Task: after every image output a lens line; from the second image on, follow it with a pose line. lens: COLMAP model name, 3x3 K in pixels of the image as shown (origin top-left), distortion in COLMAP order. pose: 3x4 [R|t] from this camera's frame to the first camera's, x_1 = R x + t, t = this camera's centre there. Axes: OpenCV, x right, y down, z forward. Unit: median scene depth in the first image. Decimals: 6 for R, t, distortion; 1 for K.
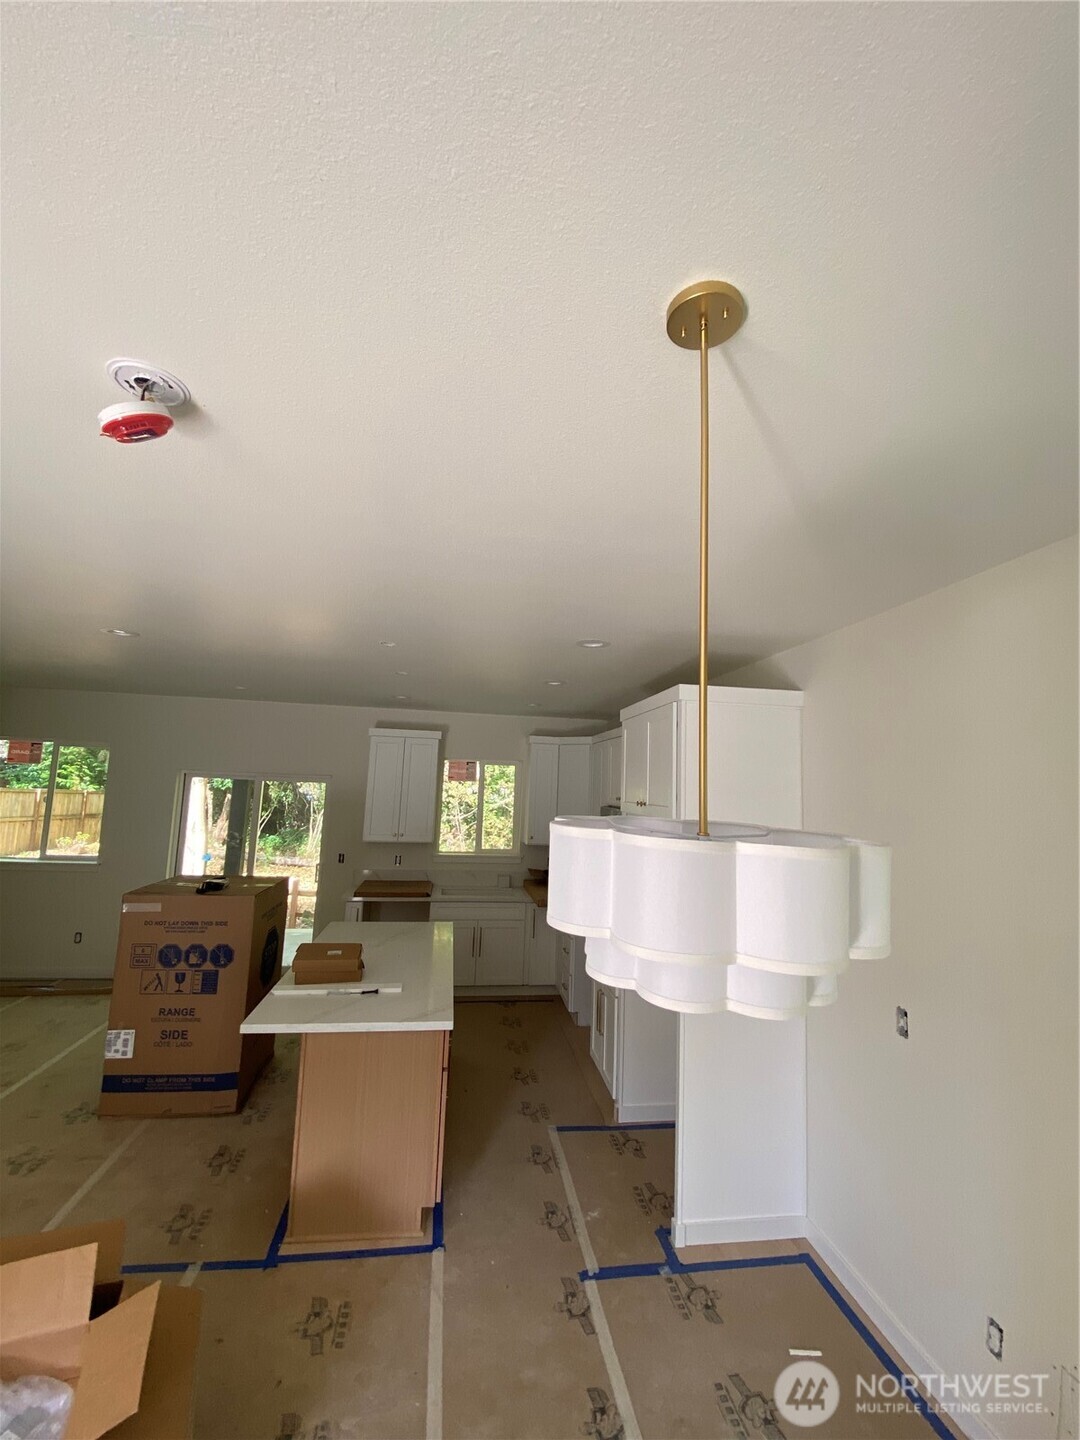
lens RADIAL K [[580.5, 0, 534.2], [0, 580.5, 716.4], [0, 0, 1]] dist [0.027146, -0.023882]
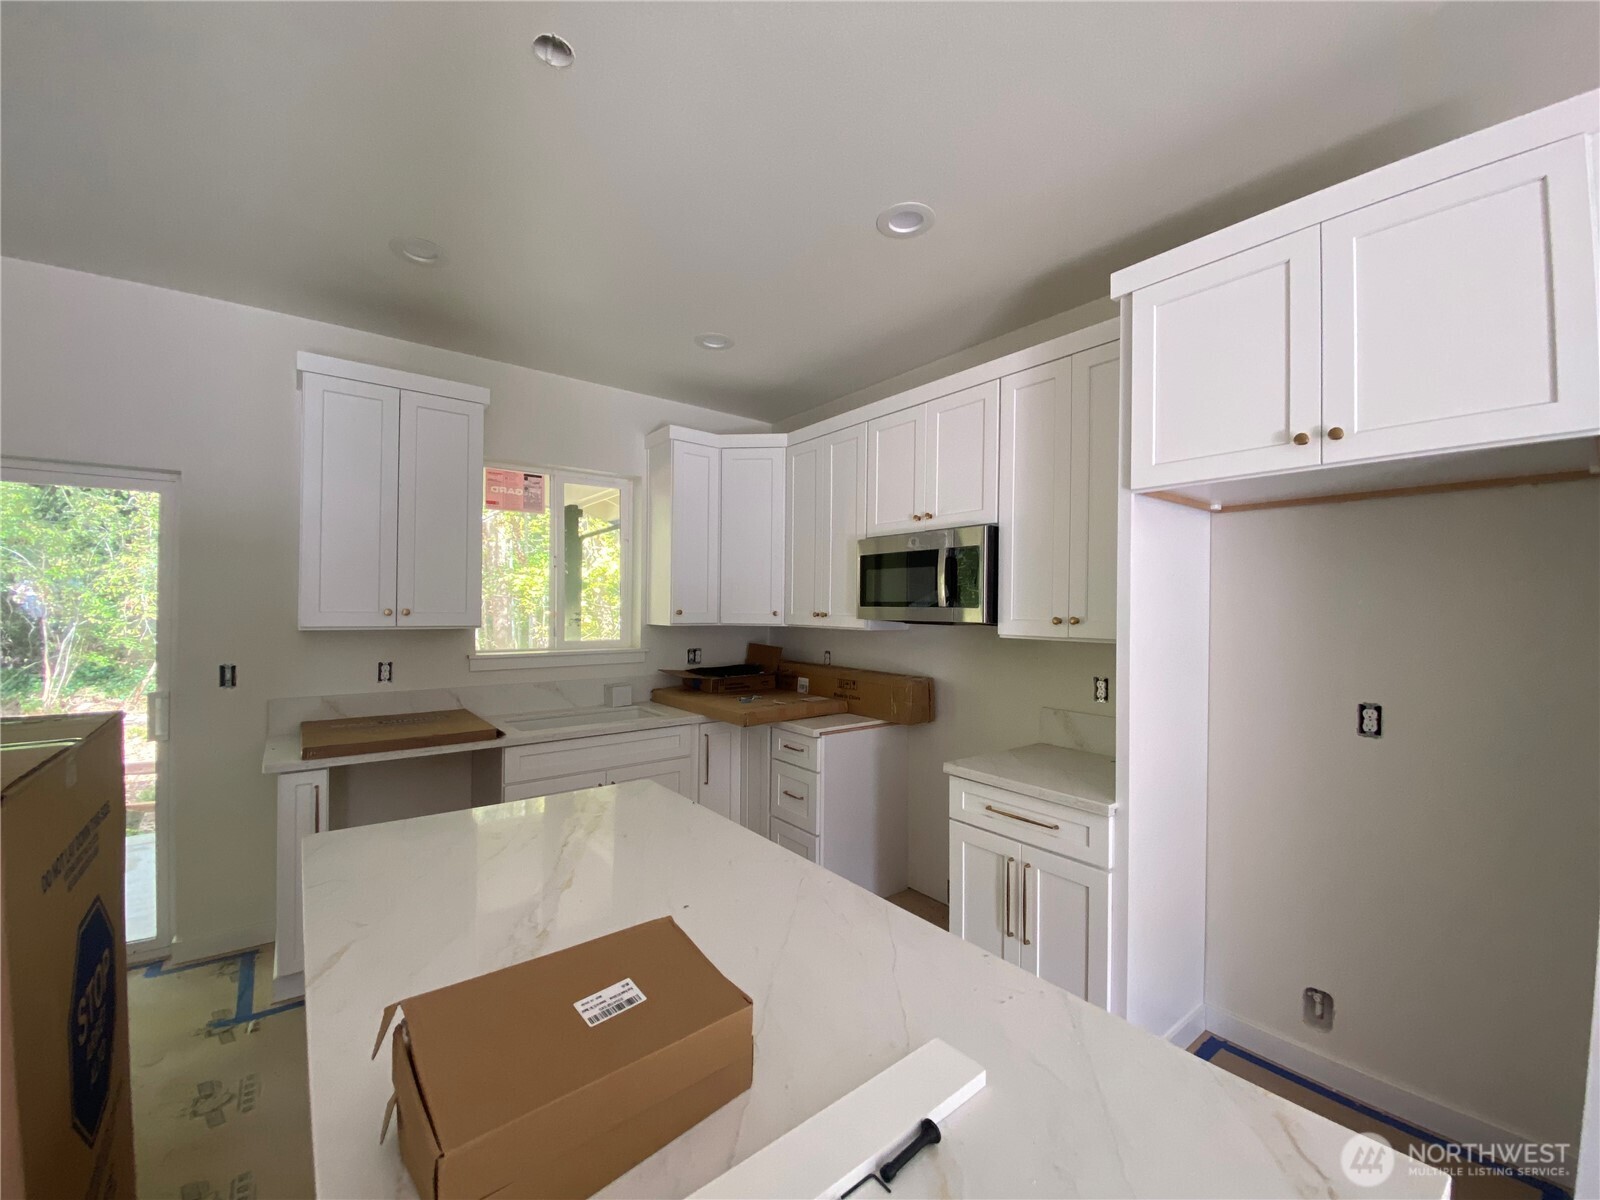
lens RADIAL K [[645.1, 0, 798.0], [0, 645.1, 602.8], [0, 0, 1]] dist [0.027146, -0.023882]
pose [[0.868075, -0.024501, 0.495829, -0.363053], [-0.036698, 0.992882, 0.113311, 0.220932], [-0.495075, -0.116558, 0.860996, 0.728383]]
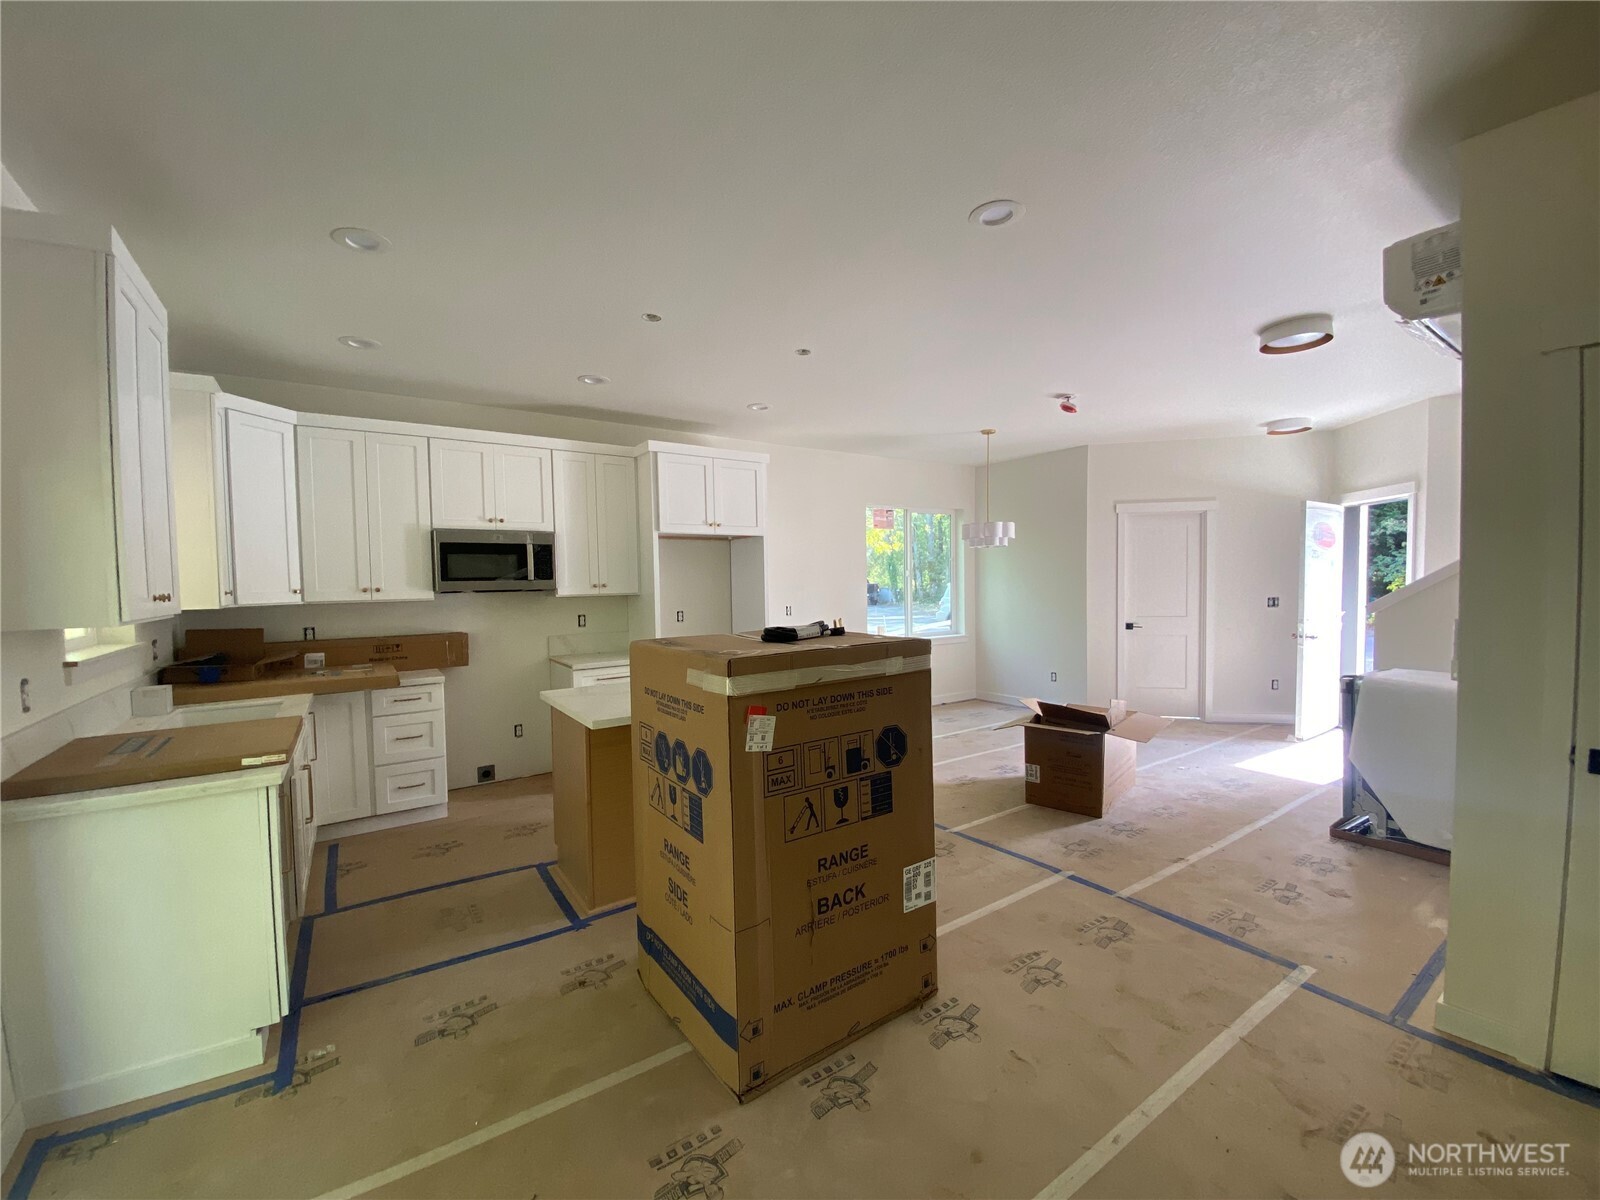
lens RADIAL K [[645.1, 0, 798.0], [0, 645.1, 602.8], [0, 0, 1]] dist [0.027146, -0.023882]
pose [[-0.444157, -0.065351, 0.893563, -1.227690], [-0.106479, 0.994118, 0.019778, 0.271313], [-0.889599, -0.086361, -0.448503, 1.424205]]
